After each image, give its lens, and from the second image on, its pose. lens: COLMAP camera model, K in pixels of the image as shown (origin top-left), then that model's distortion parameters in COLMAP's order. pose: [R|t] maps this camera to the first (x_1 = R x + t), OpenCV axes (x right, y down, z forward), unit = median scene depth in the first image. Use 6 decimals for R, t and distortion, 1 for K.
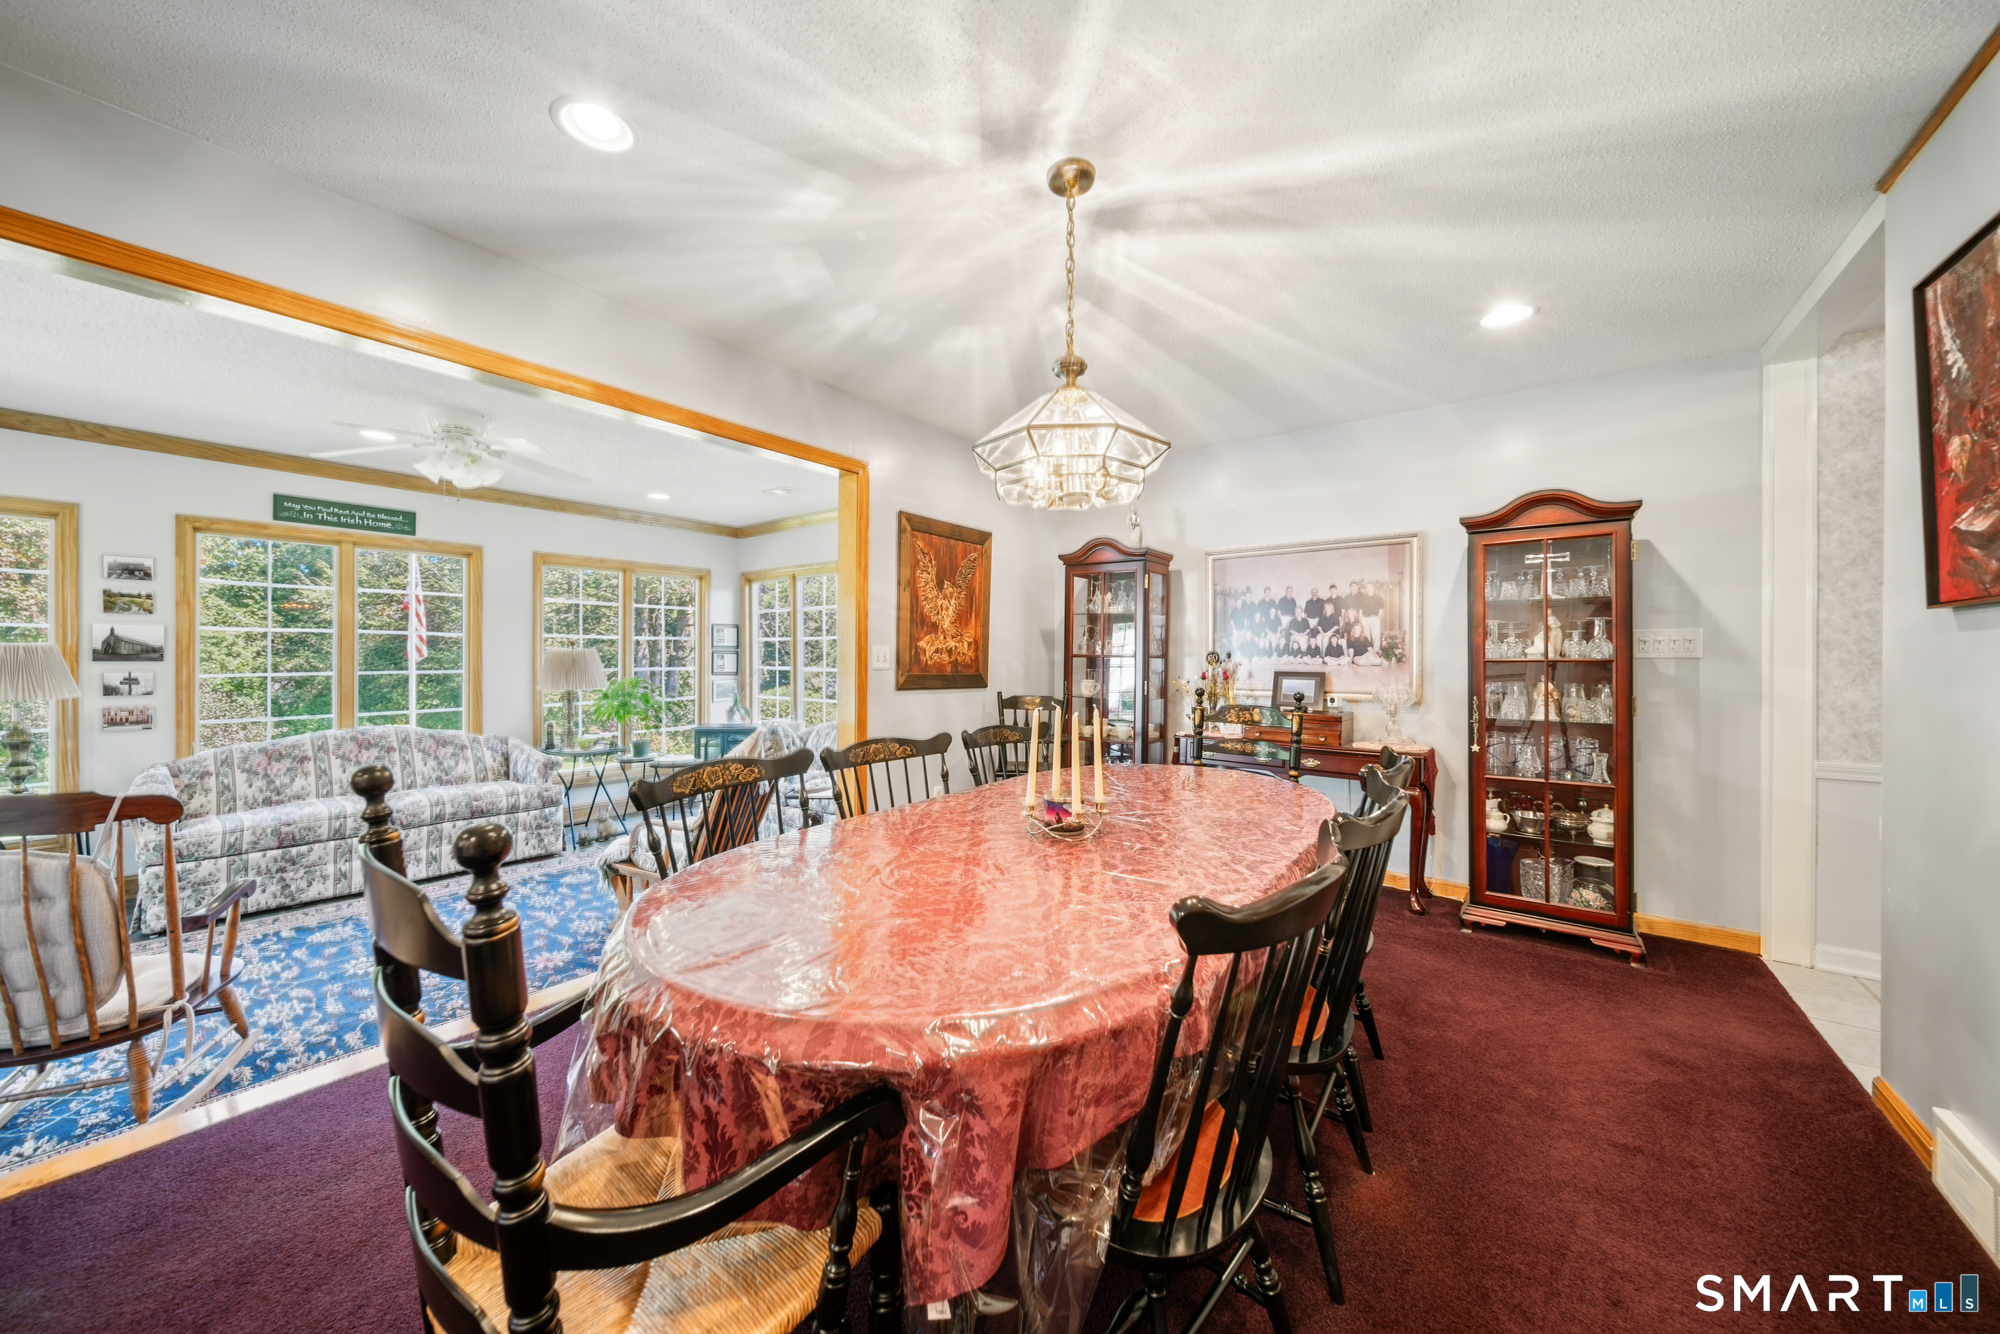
lens RADIAL K [[702.1, 0, 993.5], [0, 702.1, 652.0], [0, 0, 1]] dist [0.000234, -0.001005]
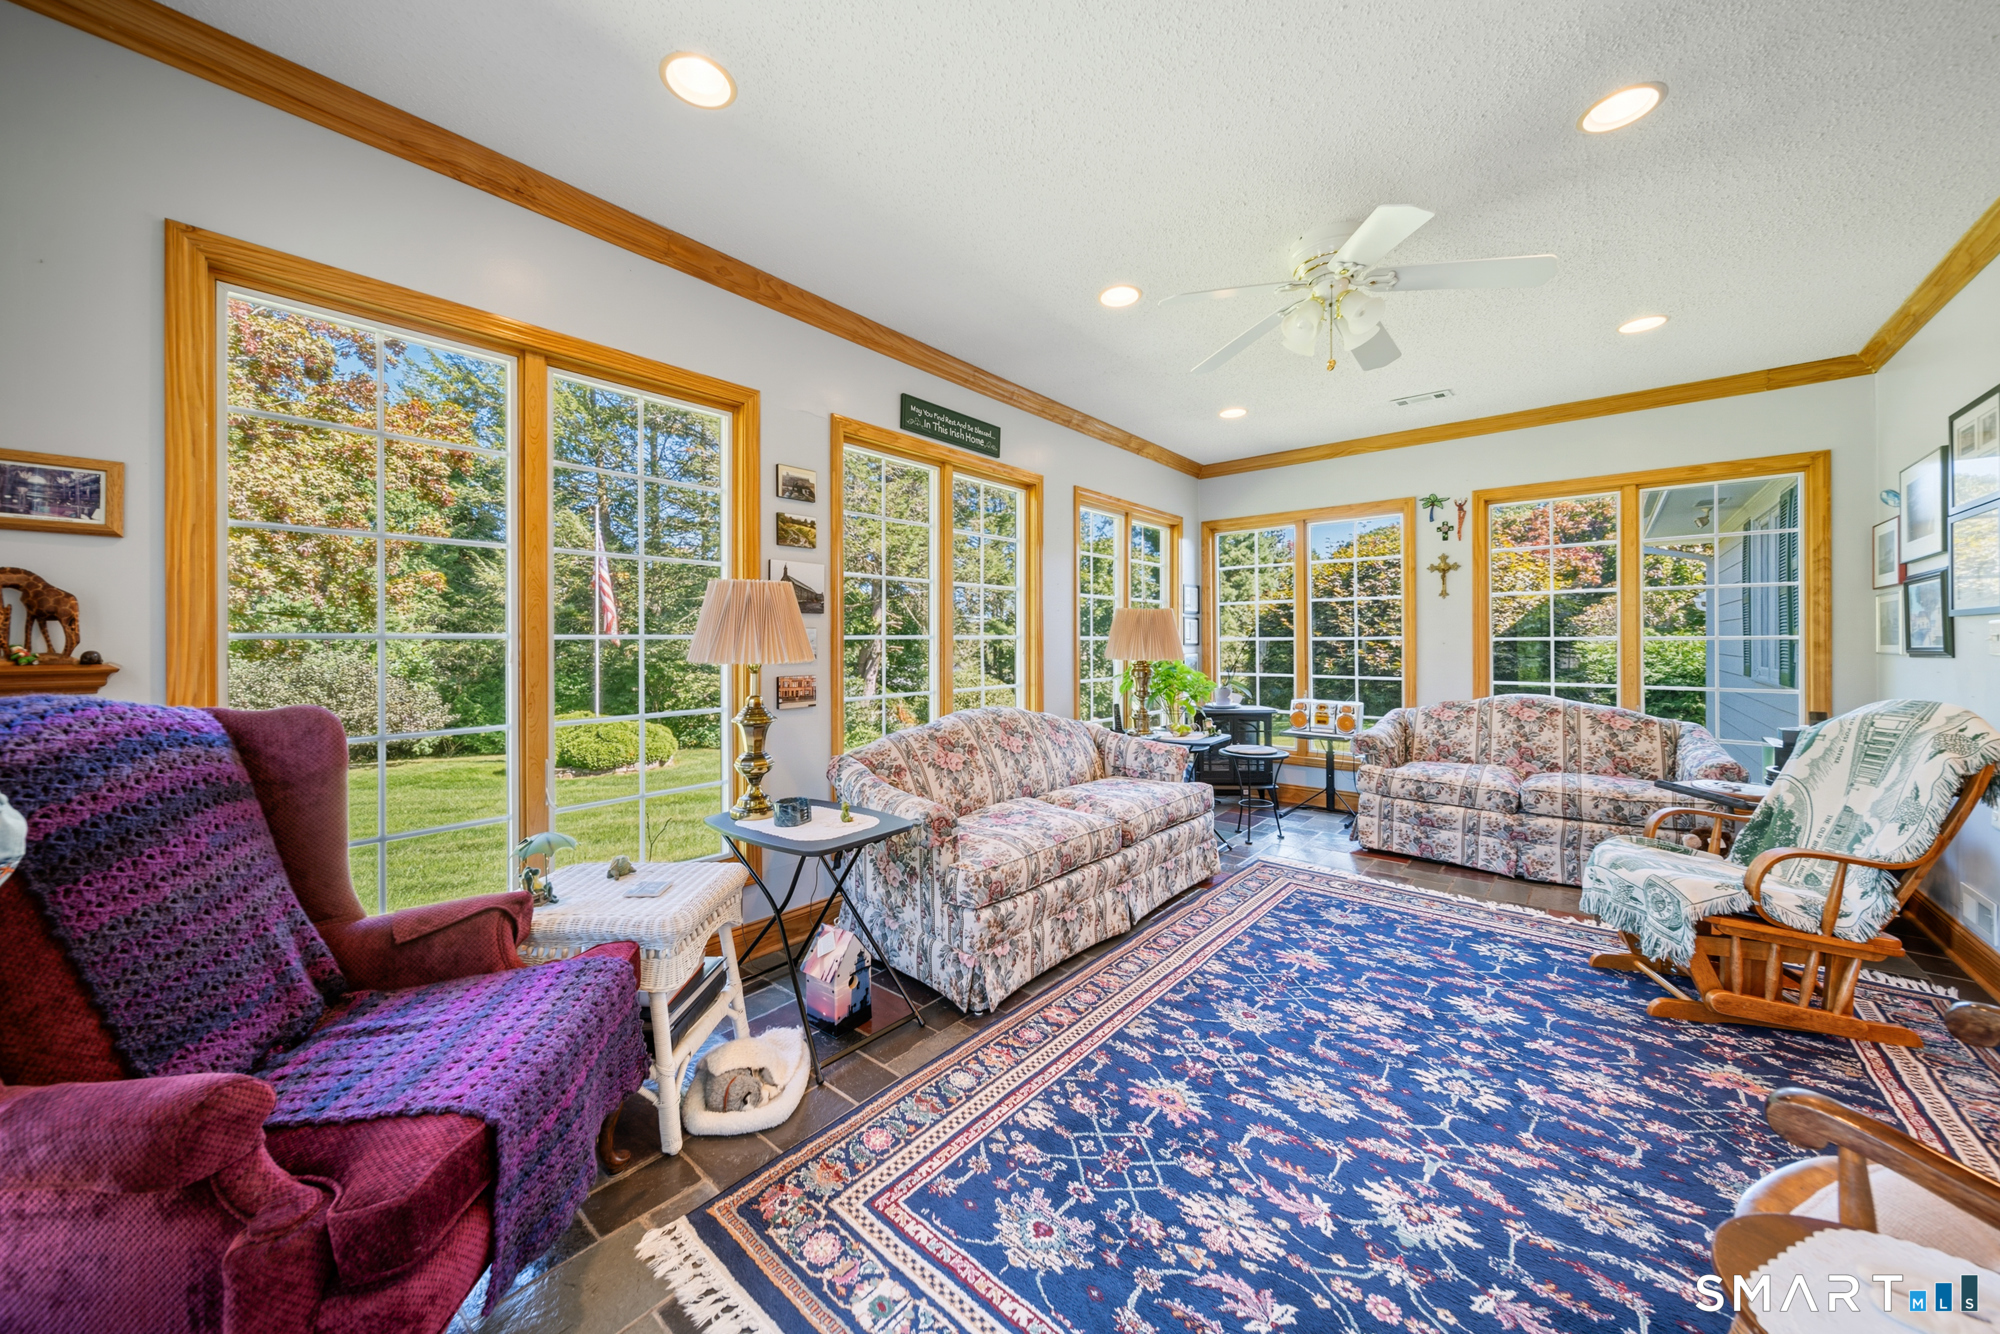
lens RADIAL K [[702.1, 0, 983.4], [0, 702.1, 642.4], [0, 0, 1]] dist [0.000234, -0.001005]
pose [[0.998122, -0.005252, -0.061036, -1.004331], [0.005501, 0.999977, 0.003909, 0.041922], [0.061015, -0.004238, 0.998128, 0.288749]]
